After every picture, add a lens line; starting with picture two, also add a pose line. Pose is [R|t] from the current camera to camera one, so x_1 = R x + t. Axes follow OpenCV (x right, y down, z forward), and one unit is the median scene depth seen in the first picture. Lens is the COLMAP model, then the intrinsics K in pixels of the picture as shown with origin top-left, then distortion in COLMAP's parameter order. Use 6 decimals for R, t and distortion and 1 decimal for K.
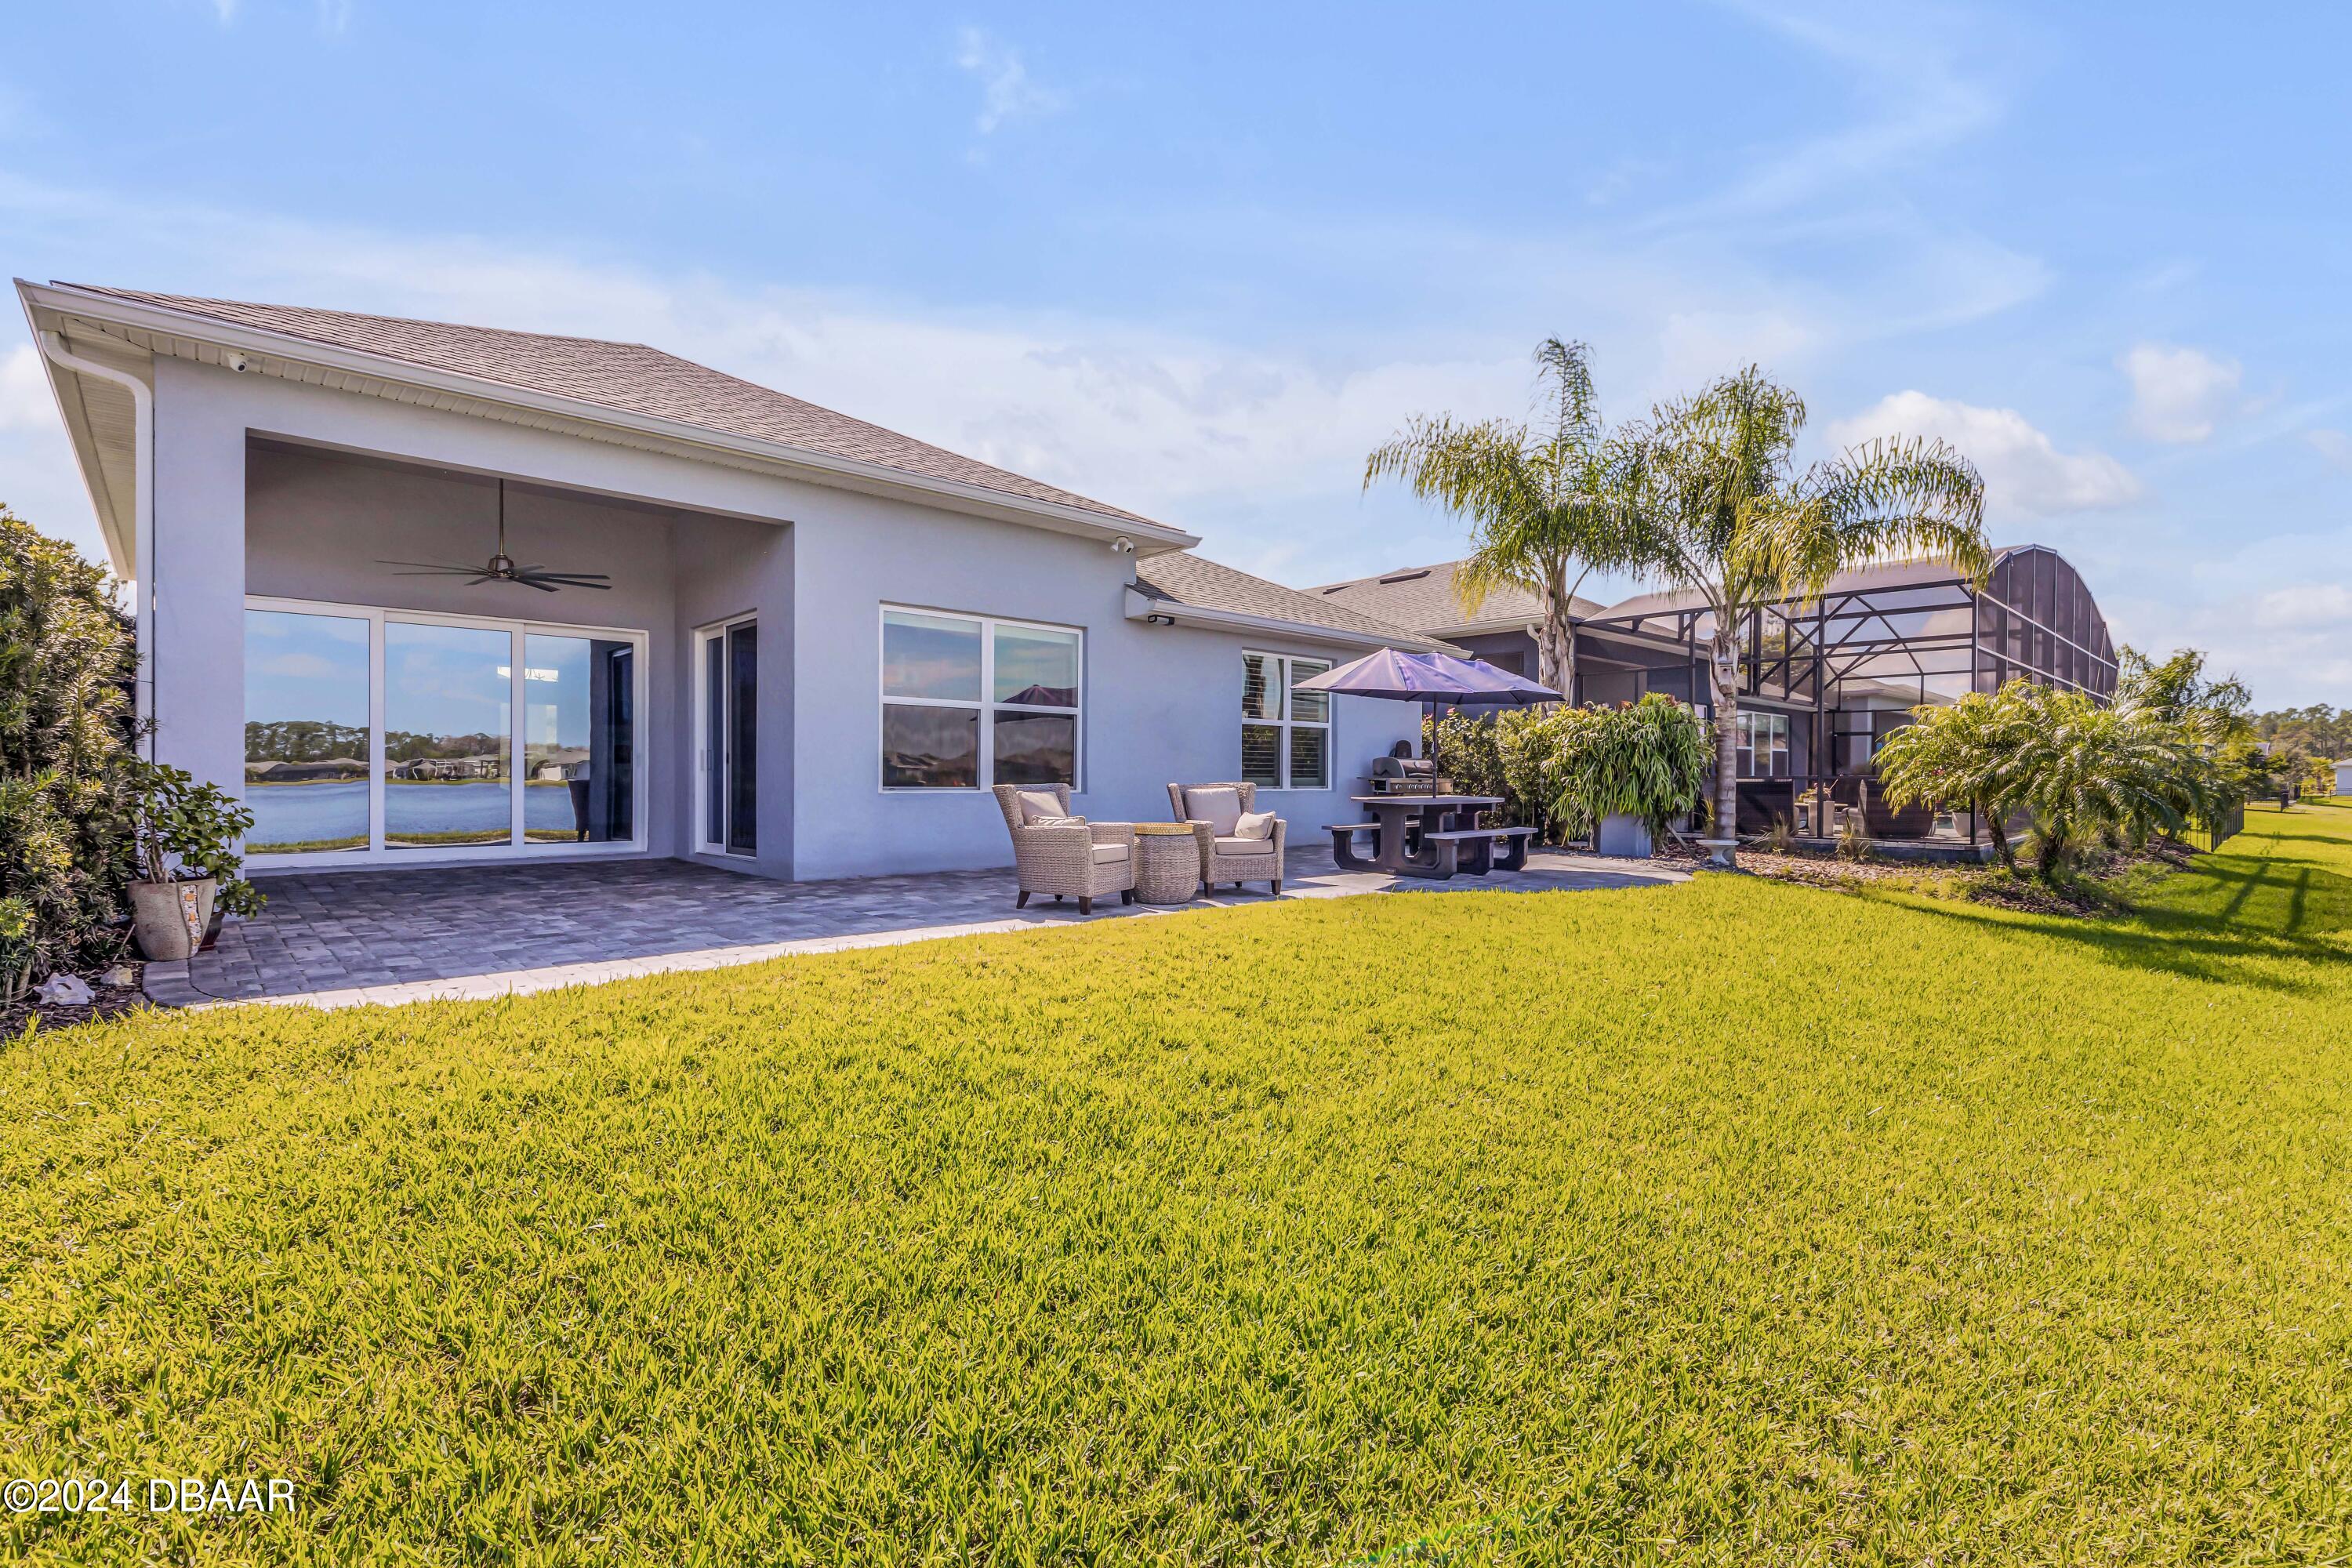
lens RADIAL K [[1062.3, 0, 1175.0], [0, 1062.3, 779.6], [0, 0, 1]] dist [0.008509, -0.003285]
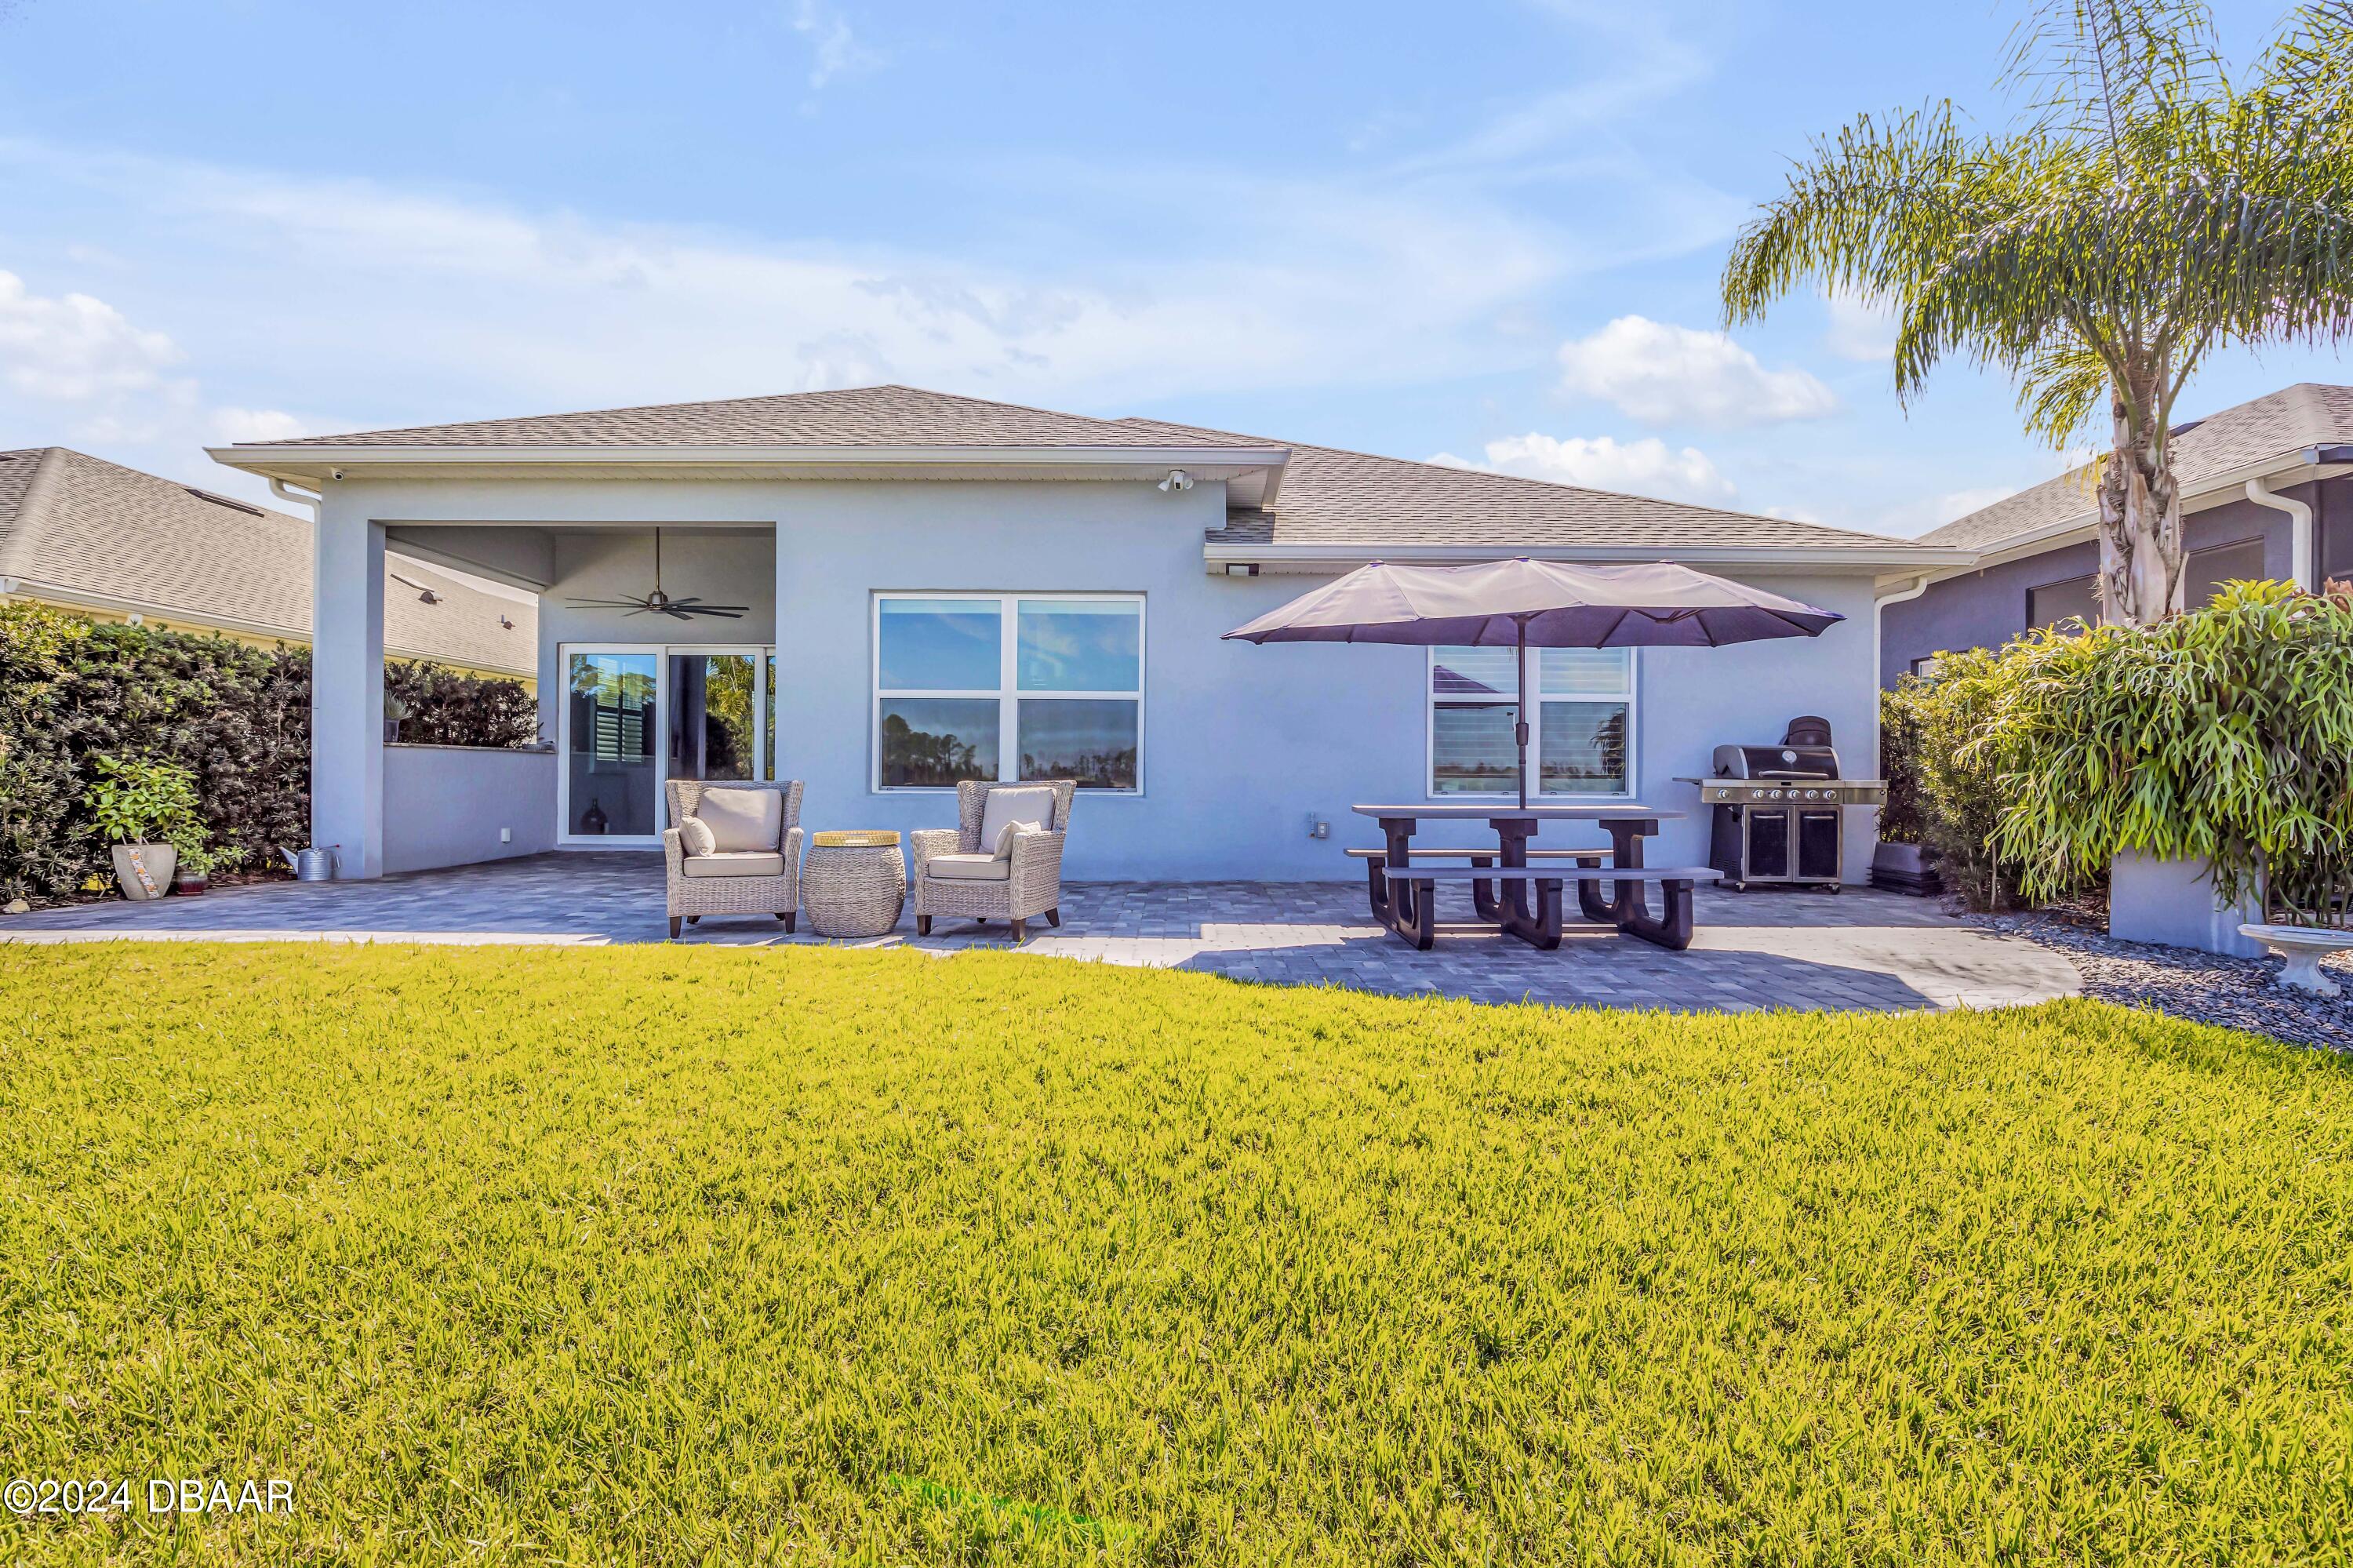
lens RADIAL K [[1062.8, 0, 1175.5], [0, 1062.8, 779.6], [0, 0, 1]] dist [0.008509, -0.003285]
pose [[0.723074, -0.000102, -0.690770, 0.532742], [-0.005259, 0.999970, -0.005653, 0.005059], [0.690750, 0.007720, 0.723052, 0.466912]]
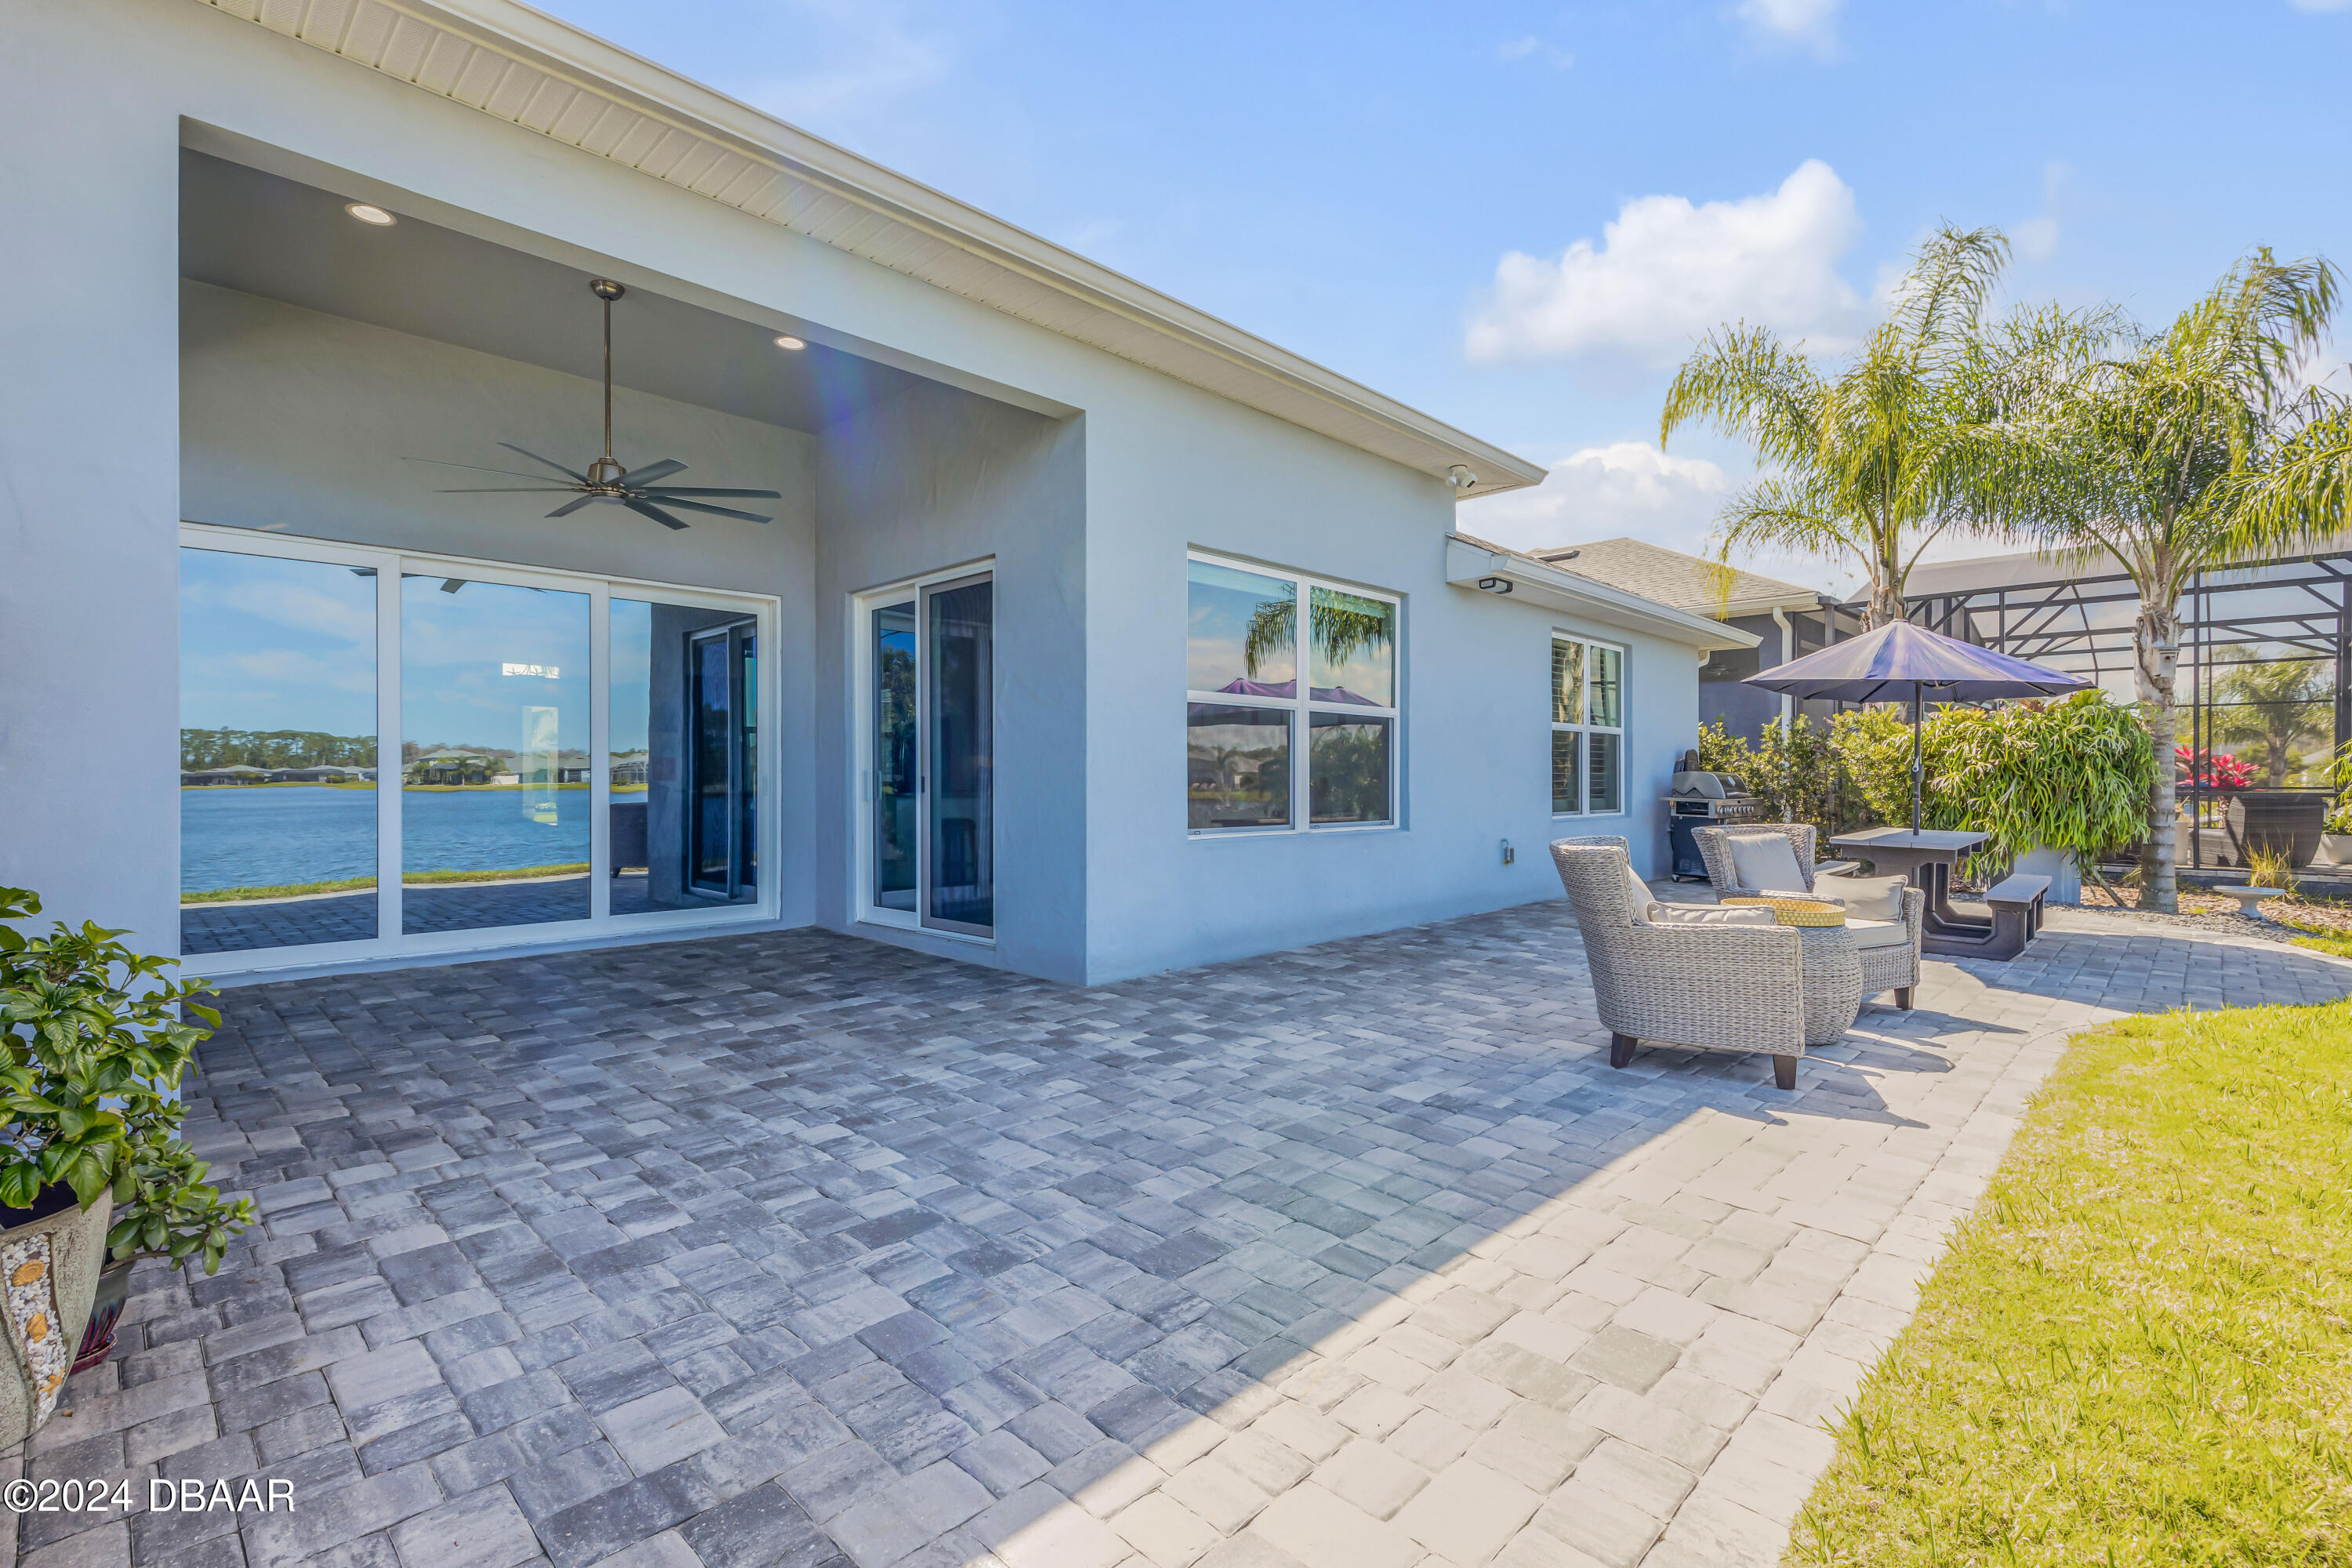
lens RADIAL K [[1062.3, 0, 1175.0], [0, 1062.3, 779.6], [0, 0, 1]] dist [0.008509, -0.003285]
pose [[0.999000, -0.004791, 0.044455, -0.291596], [0.004891, 0.999986, -0.002136, -0.020706], [-0.044444, 0.002352, 0.999009, 0.327242]]
